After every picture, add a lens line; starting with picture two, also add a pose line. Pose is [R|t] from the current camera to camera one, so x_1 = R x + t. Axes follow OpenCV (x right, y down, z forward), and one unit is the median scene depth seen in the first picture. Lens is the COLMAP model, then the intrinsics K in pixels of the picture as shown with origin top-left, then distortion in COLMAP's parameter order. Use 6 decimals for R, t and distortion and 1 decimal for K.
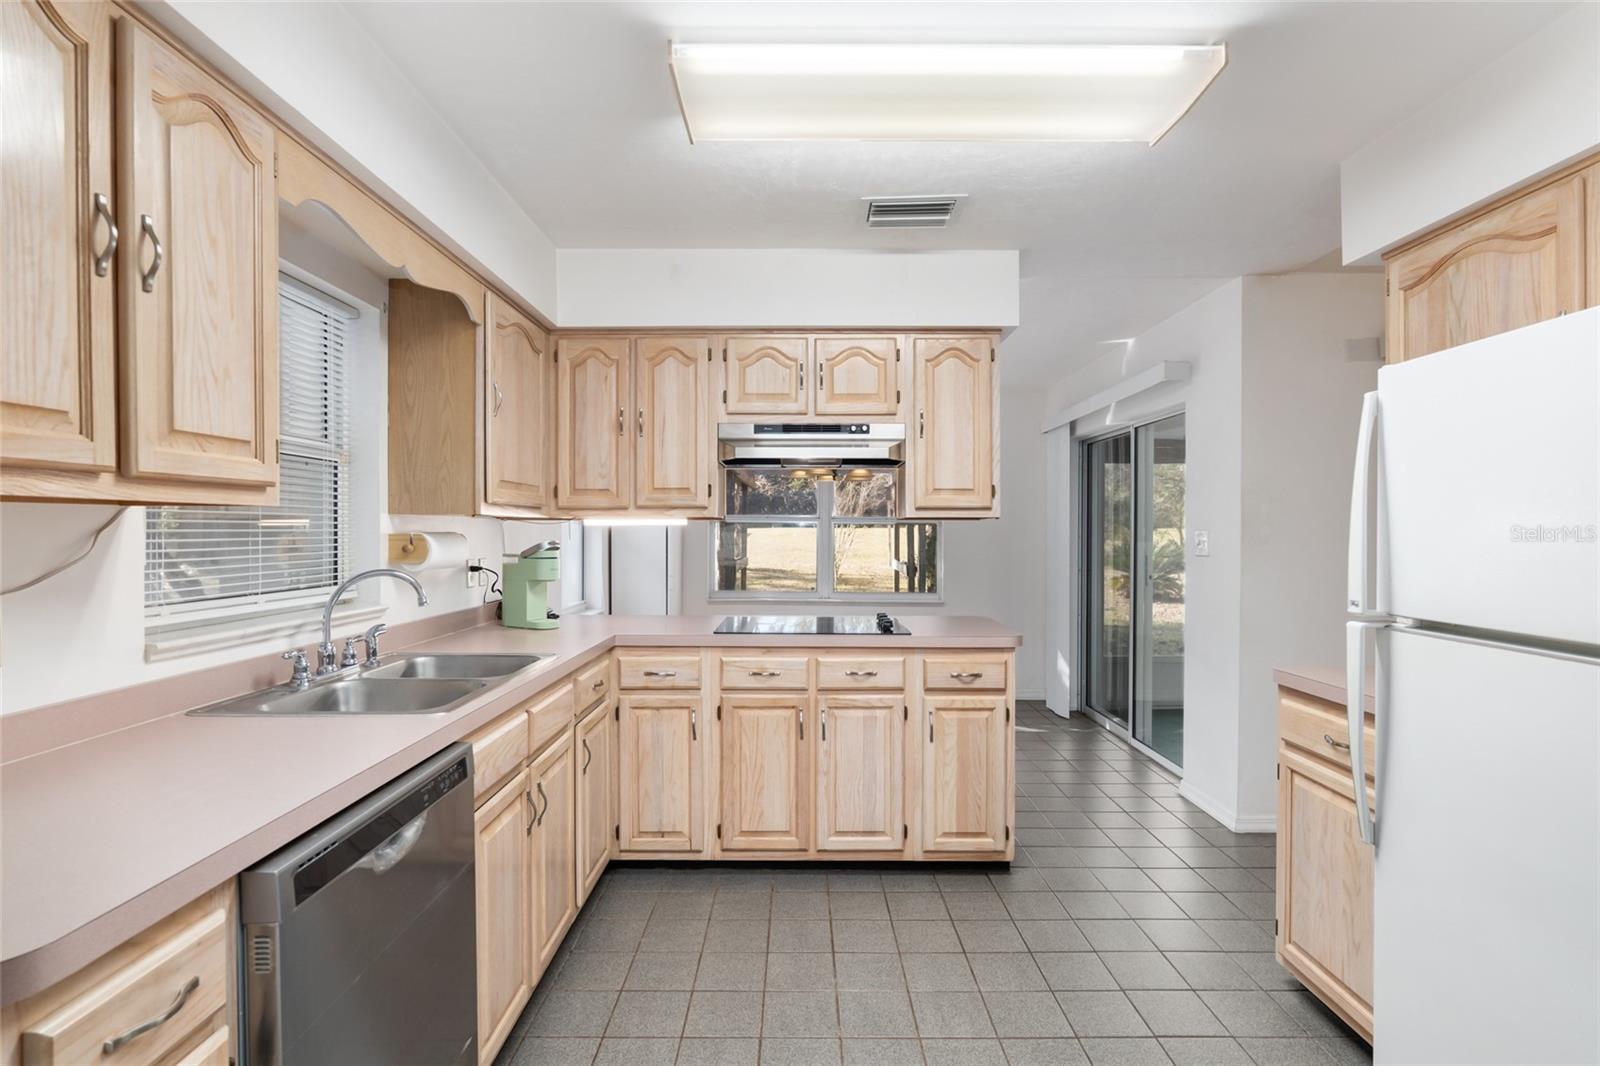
lens RADIAL K [[782.5, 0, 798.4], [0, 782.5, 533.2], [0, 0, 1]] dist [-0.001657, 0.000744]
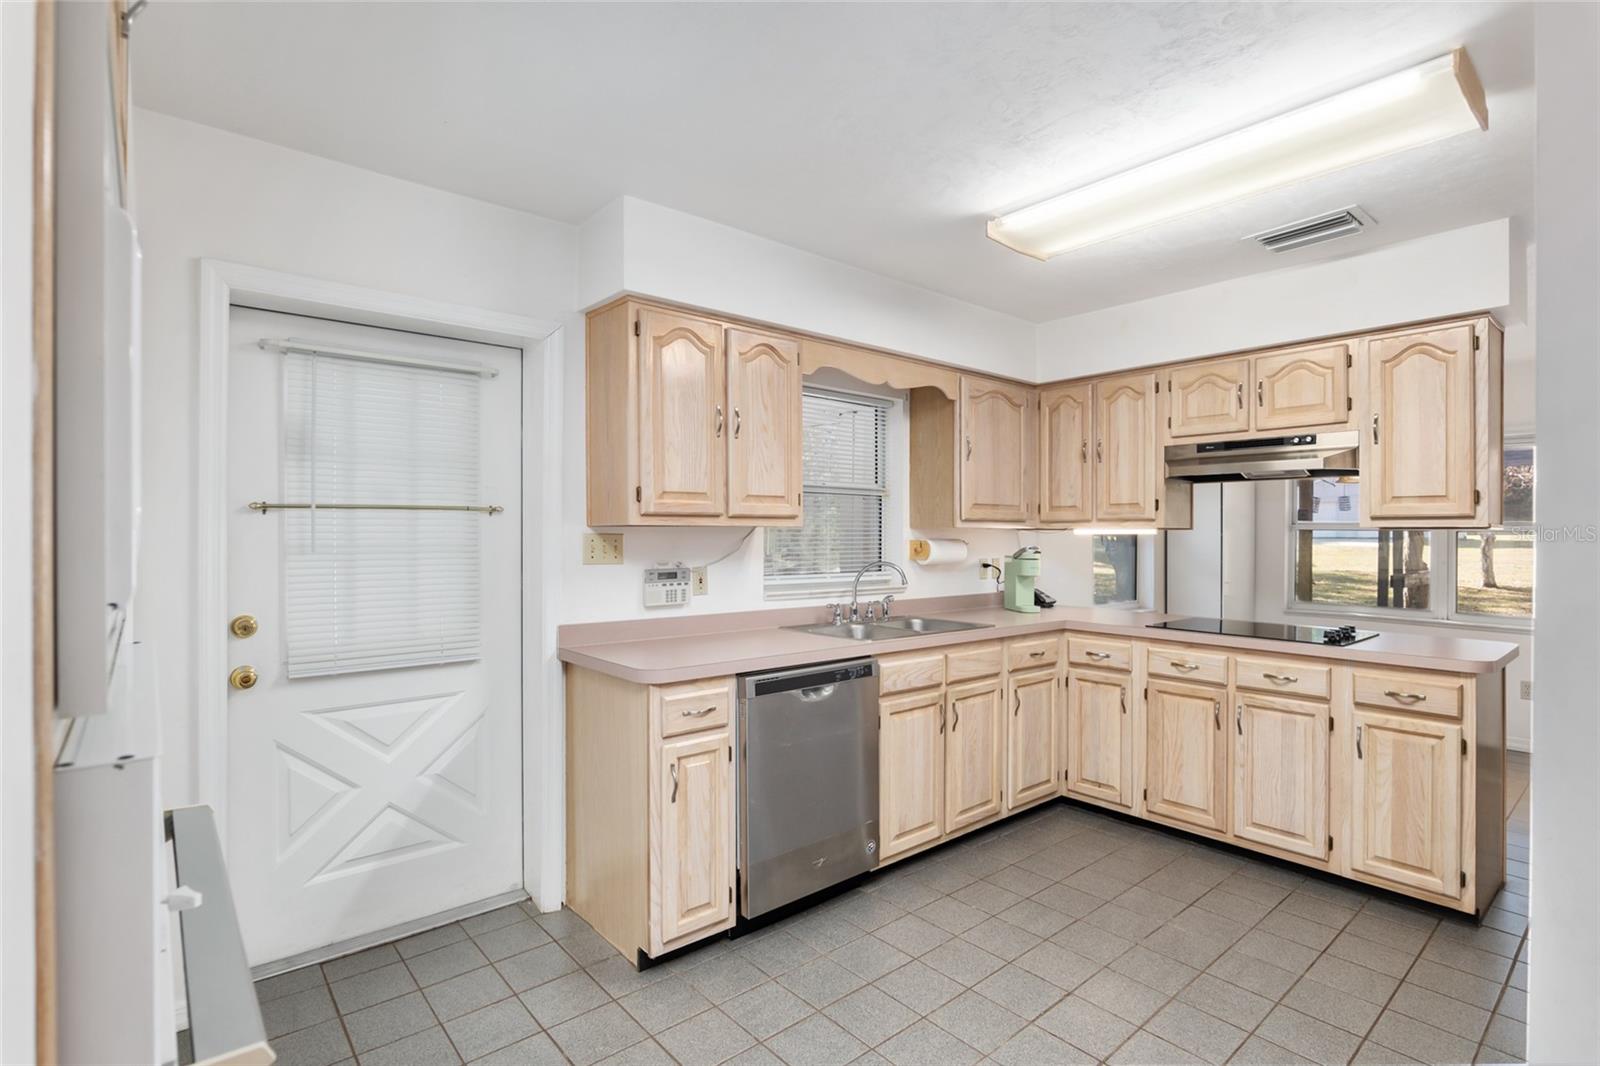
lens RADIAL K [[782.5, 0, 805.3], [0, 782.5, 534.0], [0, 0, 1]] dist [-0.001657, 0.000744]
pose [[0.653412, 0.002246, -0.757000, 0.453782], [-0.006001, 0.999980, -0.002213, -0.006081], [0.756979, 0.005988, 0.653412, -0.159710]]
